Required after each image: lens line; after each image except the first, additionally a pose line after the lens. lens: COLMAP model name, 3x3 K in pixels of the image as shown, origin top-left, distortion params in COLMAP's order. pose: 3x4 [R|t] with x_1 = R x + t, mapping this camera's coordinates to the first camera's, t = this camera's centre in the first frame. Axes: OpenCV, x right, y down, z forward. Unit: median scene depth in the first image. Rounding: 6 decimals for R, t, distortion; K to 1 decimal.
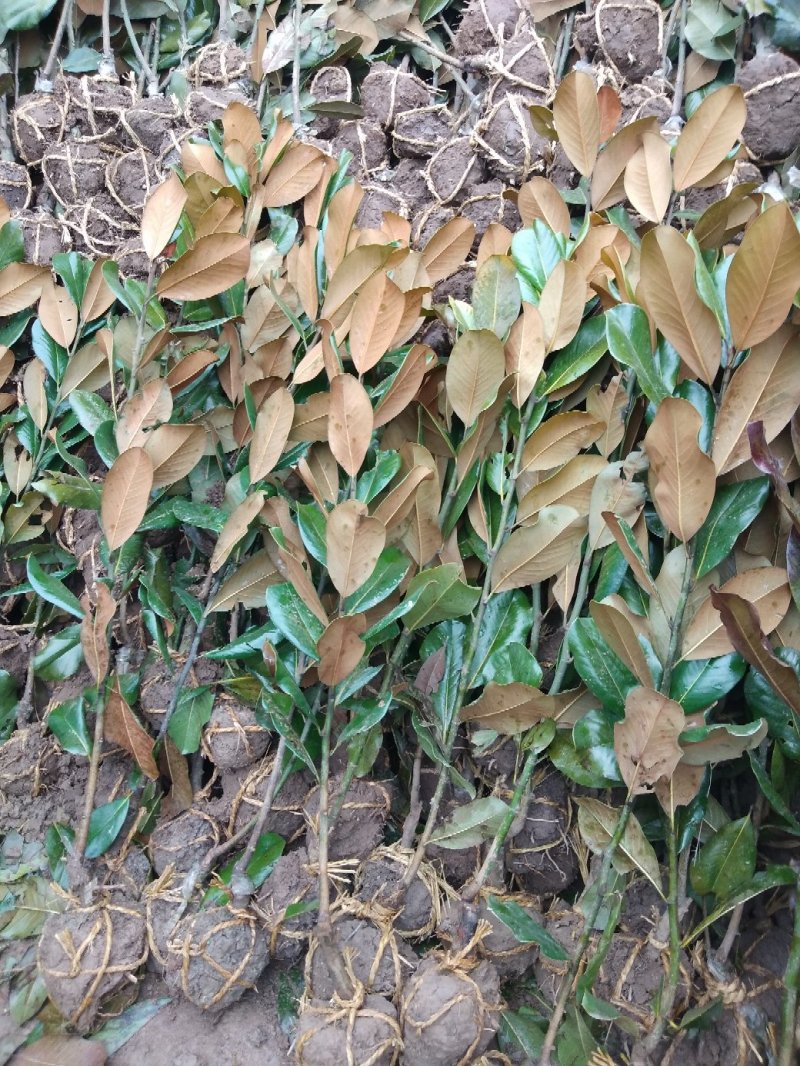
lens RADIAL K [[835.1, 0, 413.7], [0, 835.1, 512.5], [0, 0, 1]] dist [0.038618, -0.094234]
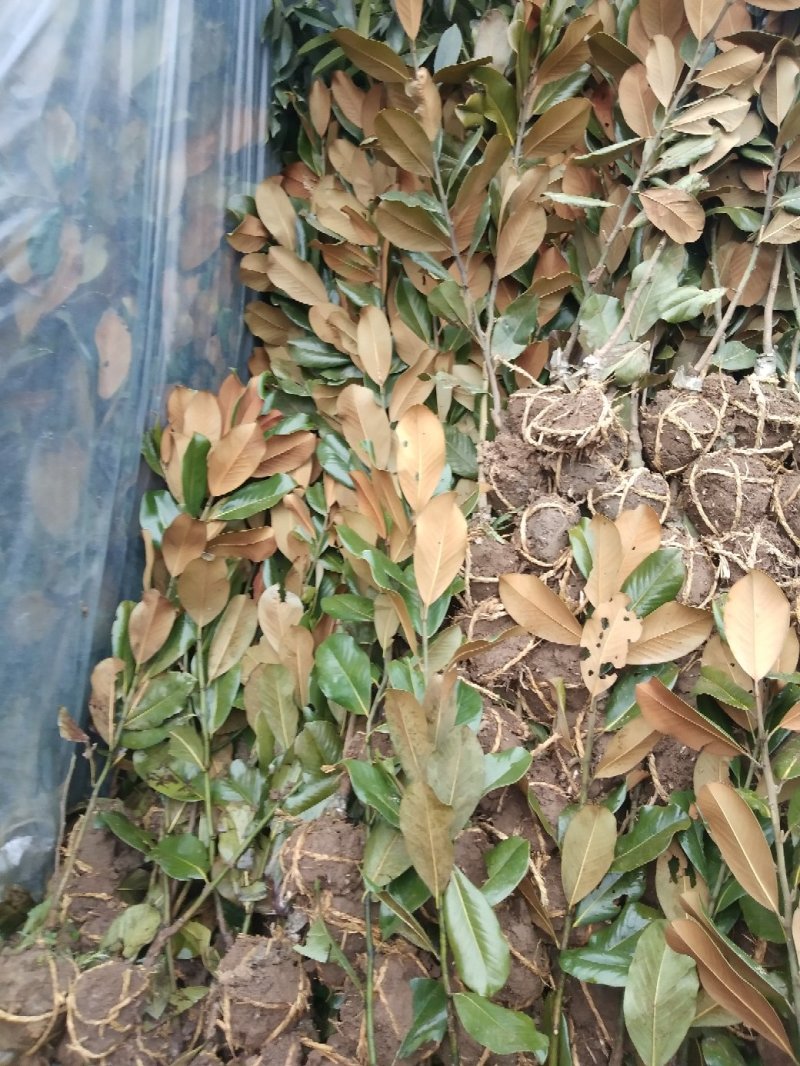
lens RADIAL K [[835.1, 0, 391.1], [0, 835.1, 506.2], [0, 0, 1]] dist [0.038618, -0.094234]
pose [[0.962282, 0.099615, -0.253162, -0.528503], [-0.155353, 0.965117, -0.210747, -0.174863], [0.223337, 0.242127, 0.944190, 0.173965]]
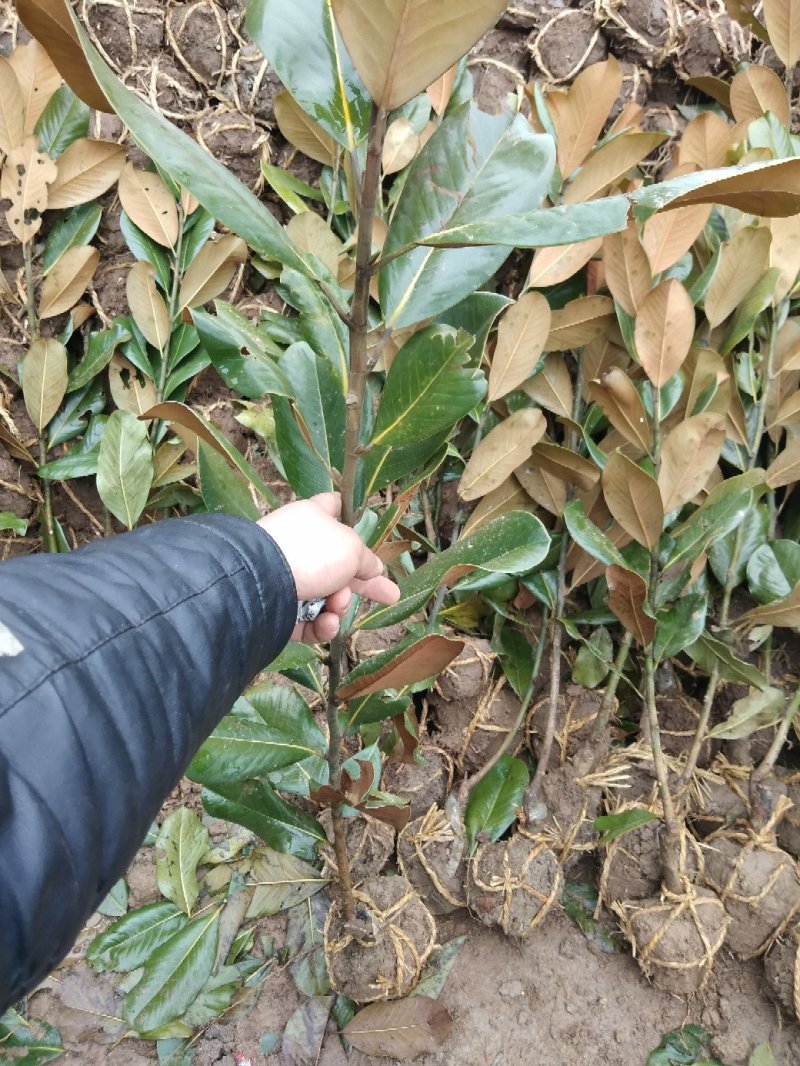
lens RADIAL K [[835.1, 0, 404.2], [0, 835.1, 512.9], [0, 0, 1]] dist [0.038618, -0.094234]
pose [[0.957051, -0.098236, 0.272768, -0.425386], [0.062255, 0.988532, 0.137581, -0.034160], [-0.283156, -0.114691, 0.952192, 0.104274]]
